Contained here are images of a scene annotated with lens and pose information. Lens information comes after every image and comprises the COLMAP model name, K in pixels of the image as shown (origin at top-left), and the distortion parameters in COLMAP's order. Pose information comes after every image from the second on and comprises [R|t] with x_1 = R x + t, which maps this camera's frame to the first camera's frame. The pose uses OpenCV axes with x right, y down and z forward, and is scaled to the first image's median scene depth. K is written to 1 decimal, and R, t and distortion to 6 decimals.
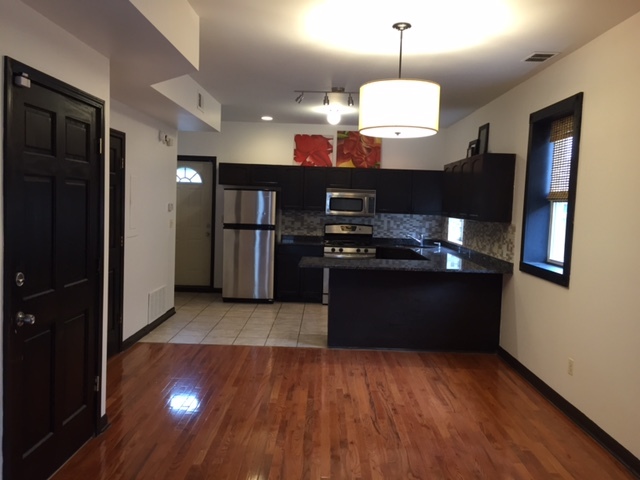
lens RADIAL K [[549.7, 0, 320.0], [0, 549.7, 240.0], [0, 0, 1]] dist [0.105017, -0.140131]
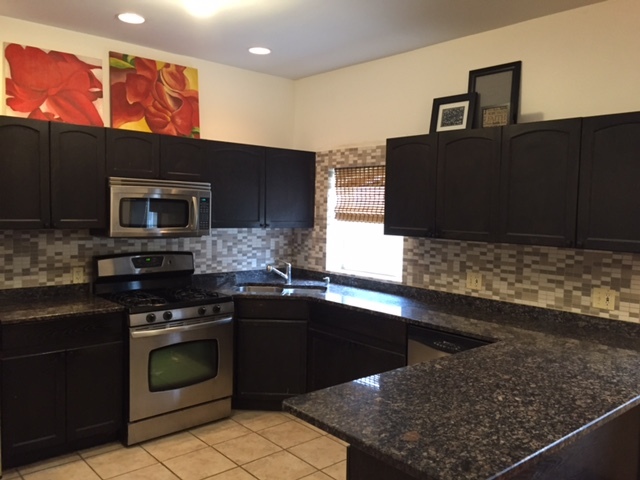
lens RADIAL K [[549.7, 0, 320.0], [0, 549.7, 240.0], [0, 0, 1]] dist [0.105017, -0.140131]
pose [[0.746855, -0.056295, 0.662599, -0.153748], [0.047991, 0.998375, 0.030729, -0.047732], [-0.663252, 0.008849, 0.748343, 0.538499]]
